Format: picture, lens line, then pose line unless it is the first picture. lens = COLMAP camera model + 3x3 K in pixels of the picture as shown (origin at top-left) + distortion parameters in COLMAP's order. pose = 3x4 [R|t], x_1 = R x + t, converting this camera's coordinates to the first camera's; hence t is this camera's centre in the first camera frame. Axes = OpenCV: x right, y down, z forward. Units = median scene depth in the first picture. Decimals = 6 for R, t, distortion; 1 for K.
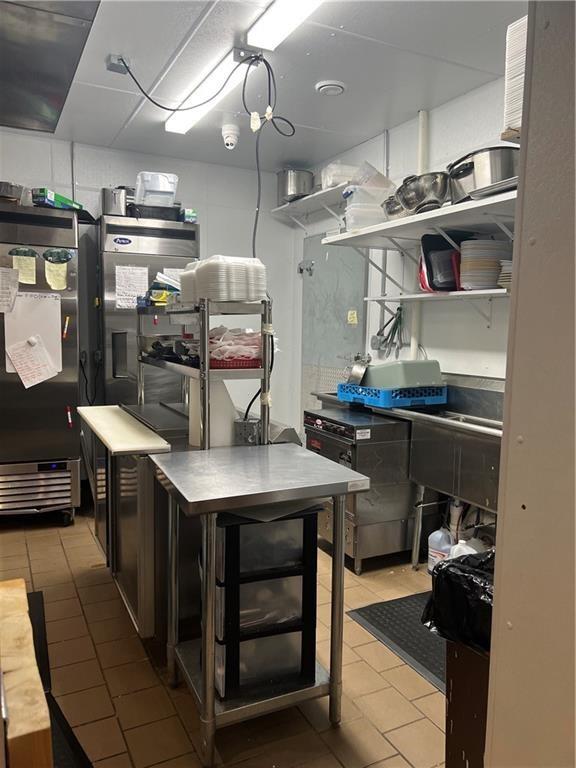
lens RADIAL K [[573.9, 0, 286.0], [0, 573.9, 384.7], [0, 0, 1]] dist [0.056768, -0.074151]
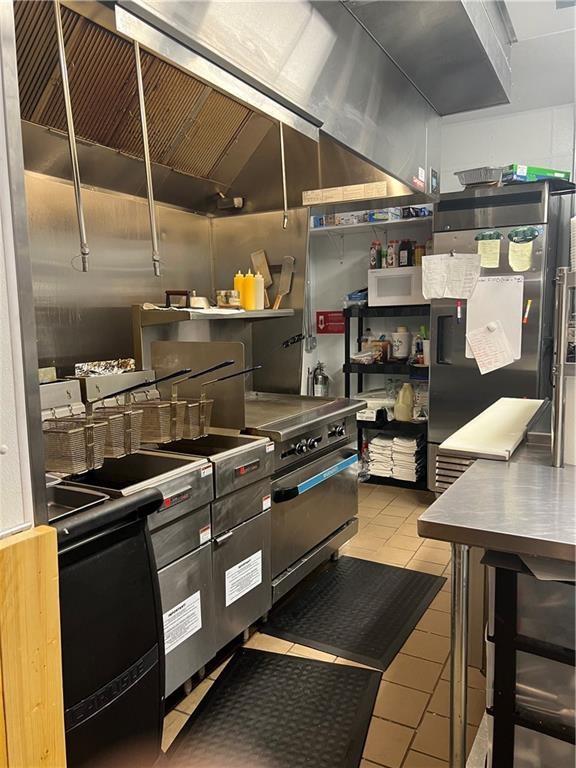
lens RADIAL K [[573.9, 0, 289.1], [0, 573.9, 384.0], [0, 0, 1]] dist [0.056768, -0.074151]
pose [[0.574910, 0.077508, -0.814538, 0.167318], [-0.059701, 0.996823, 0.052716, -0.009966], [0.816036, 0.018322, 0.577711, 0.159623]]
